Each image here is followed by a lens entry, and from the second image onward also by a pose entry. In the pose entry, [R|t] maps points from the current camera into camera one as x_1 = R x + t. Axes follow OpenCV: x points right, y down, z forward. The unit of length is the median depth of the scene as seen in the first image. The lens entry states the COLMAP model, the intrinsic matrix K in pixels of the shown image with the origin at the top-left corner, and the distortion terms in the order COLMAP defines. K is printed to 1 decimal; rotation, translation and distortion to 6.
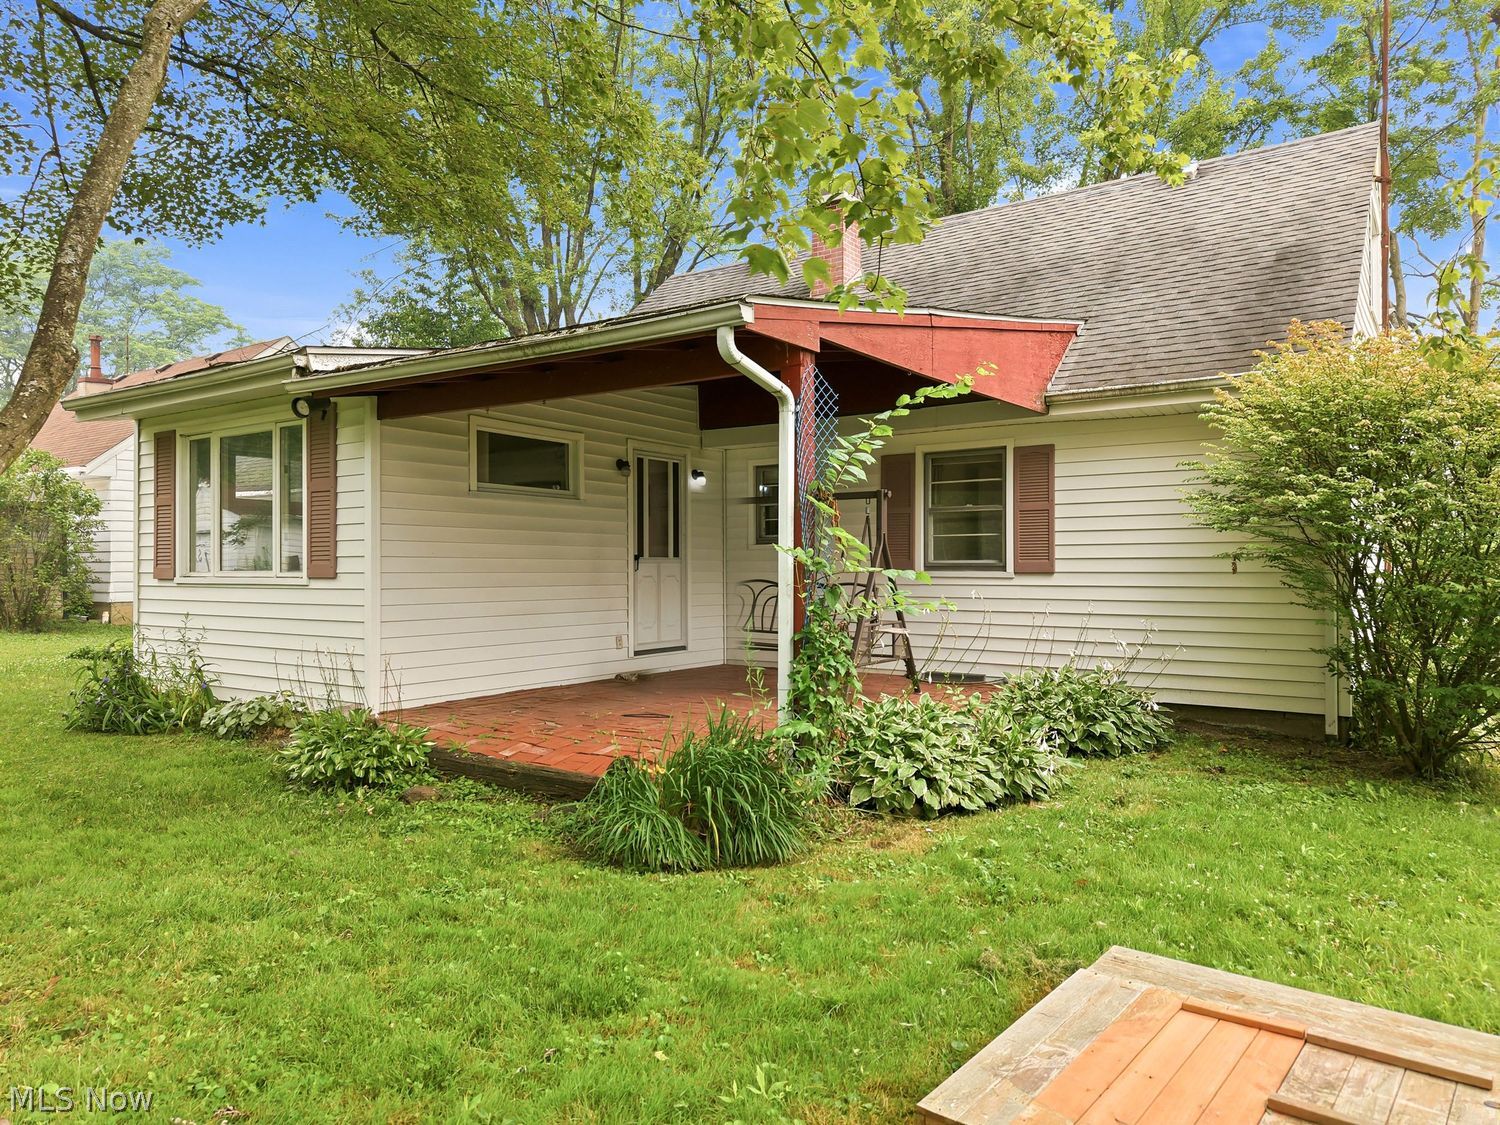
lens RADIAL K [[1003.9, 0, 750.0], [0, 1003.9, 562.5], [0, 0, 1]] dist [0.063420, -0.068118]
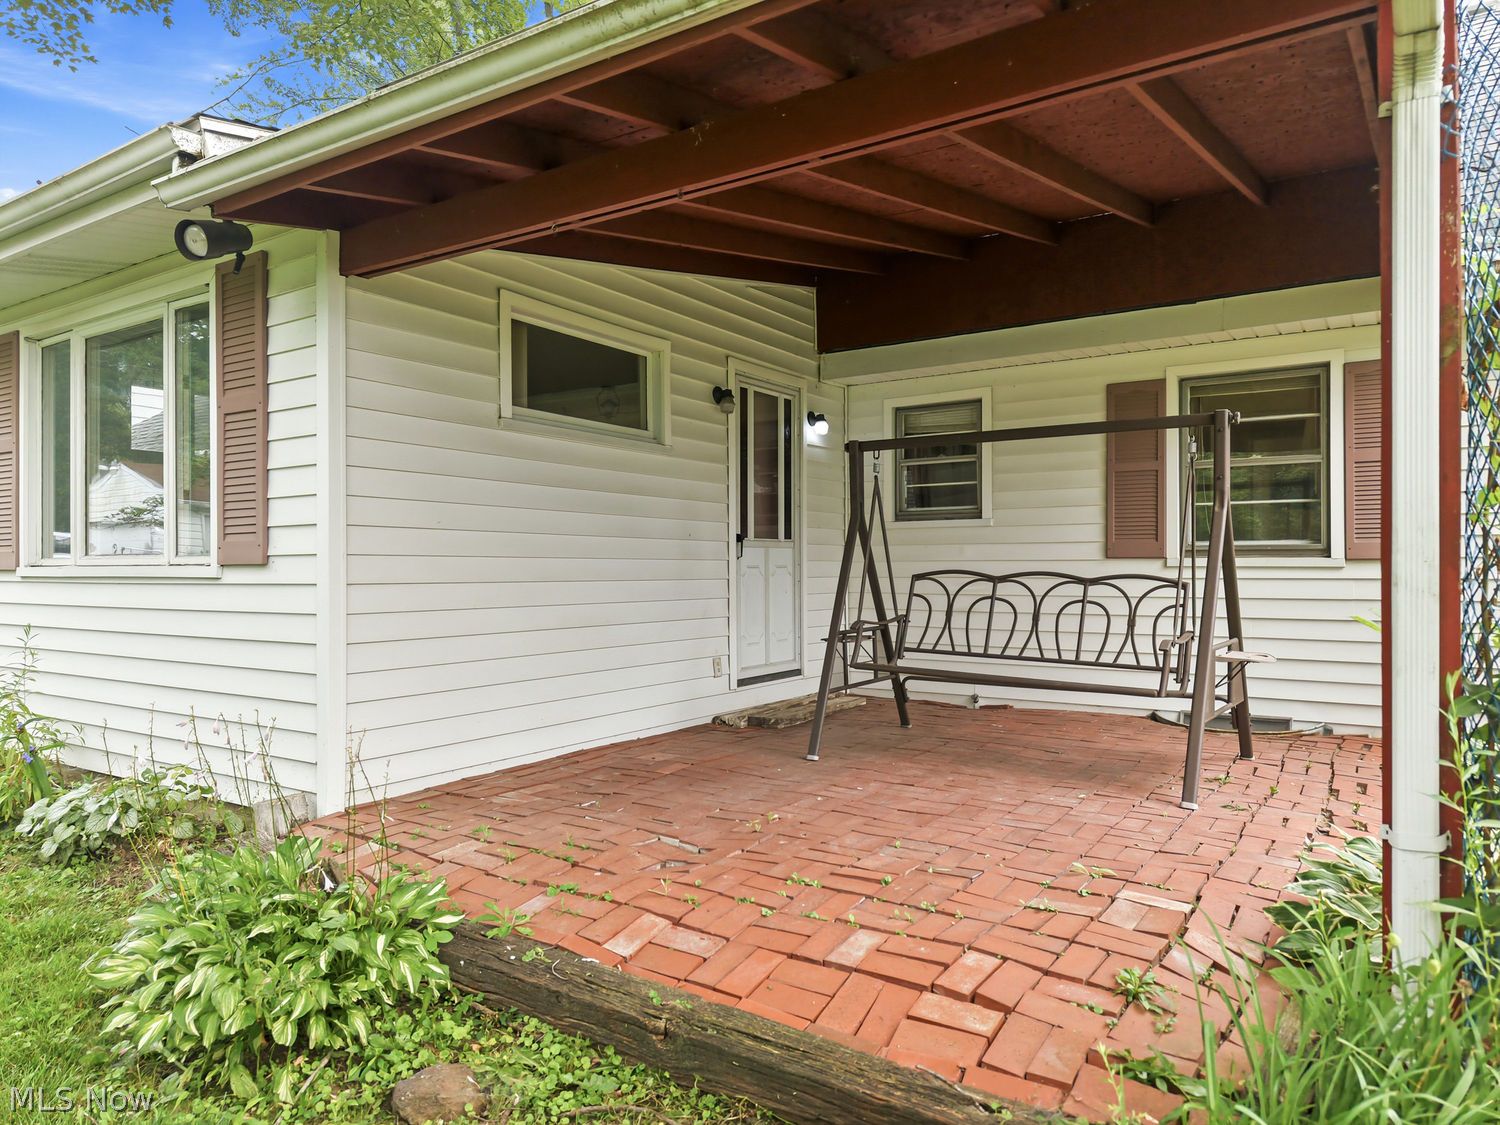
lens RADIAL K [[1003.9, 0, 750.0], [0, 1003.9, 562.5], [0, 0, 1]] dist [0.063420, -0.068118]
pose [[0.999819, -0.000460, 0.019022, -0.148399], [0.000451, 1.000000, 0.000504, 0.013497], [-0.019022, -0.000495, 0.999819, 0.423152]]
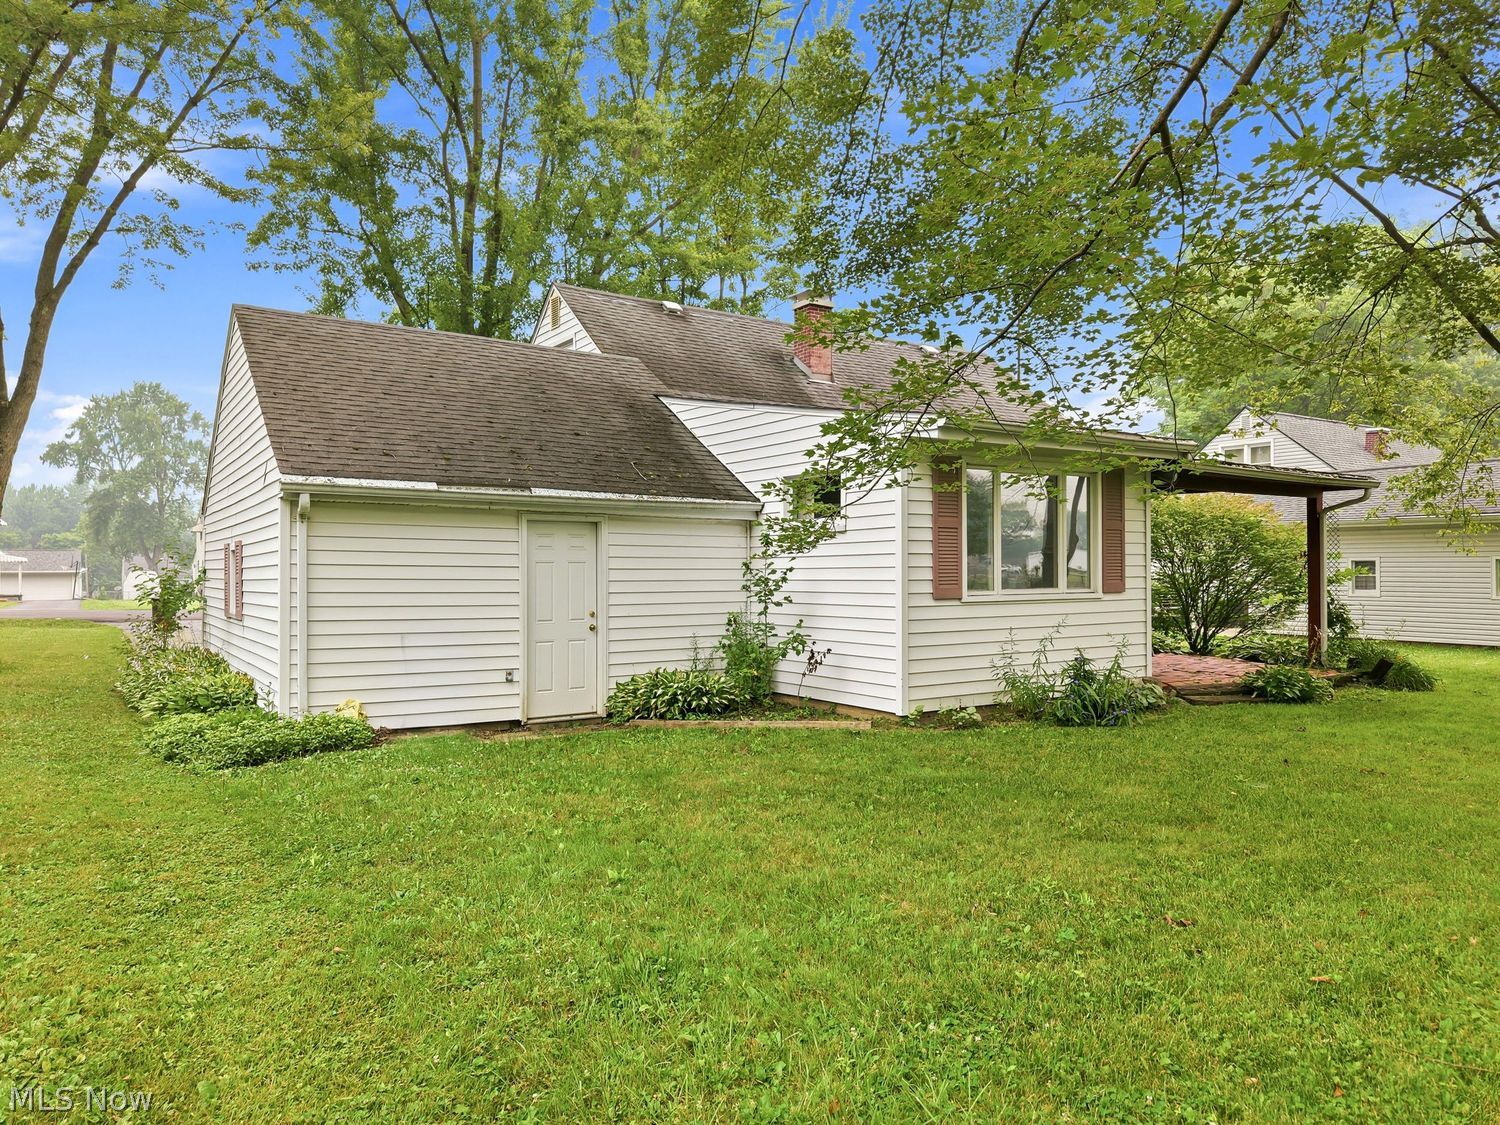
lens RADIAL K [[1003.9, 0, 750.0], [0, 1003.9, 562.5], [0, 0, 1]] dist [0.063420, -0.068118]
pose [[0.365690, 0.006680, 0.930713, -1.877087], [-0.000298, 0.999975, -0.007060, -0.015595], [-0.930737, 0.002304, 0.365683, 0.948669]]
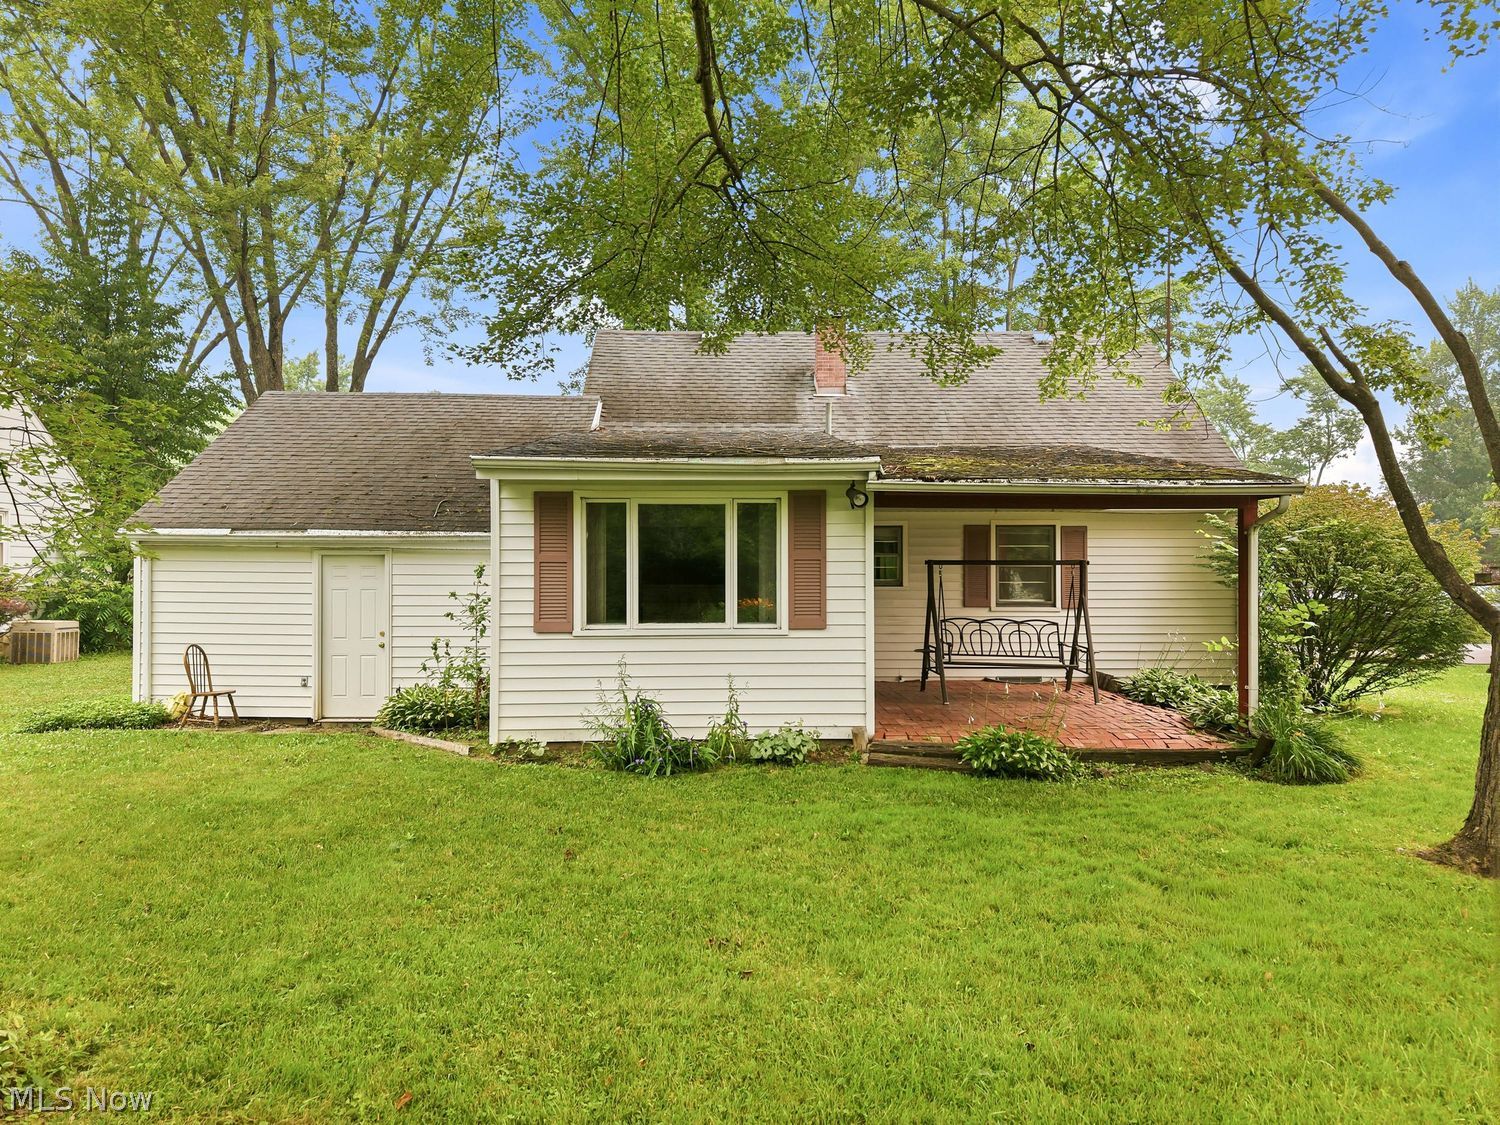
lens RADIAL K [[1003.9, 0, 750.0], [0, 1003.9, 562.5], [0, 0, 1]] dist [0.063420, -0.068118]
pose [[0.808300, 0.003387, 0.588761, -1.195578], [-0.002259, 0.999994, -0.002651, -0.062827], [-0.588766, 0.000813, 0.808303, 0.040500]]
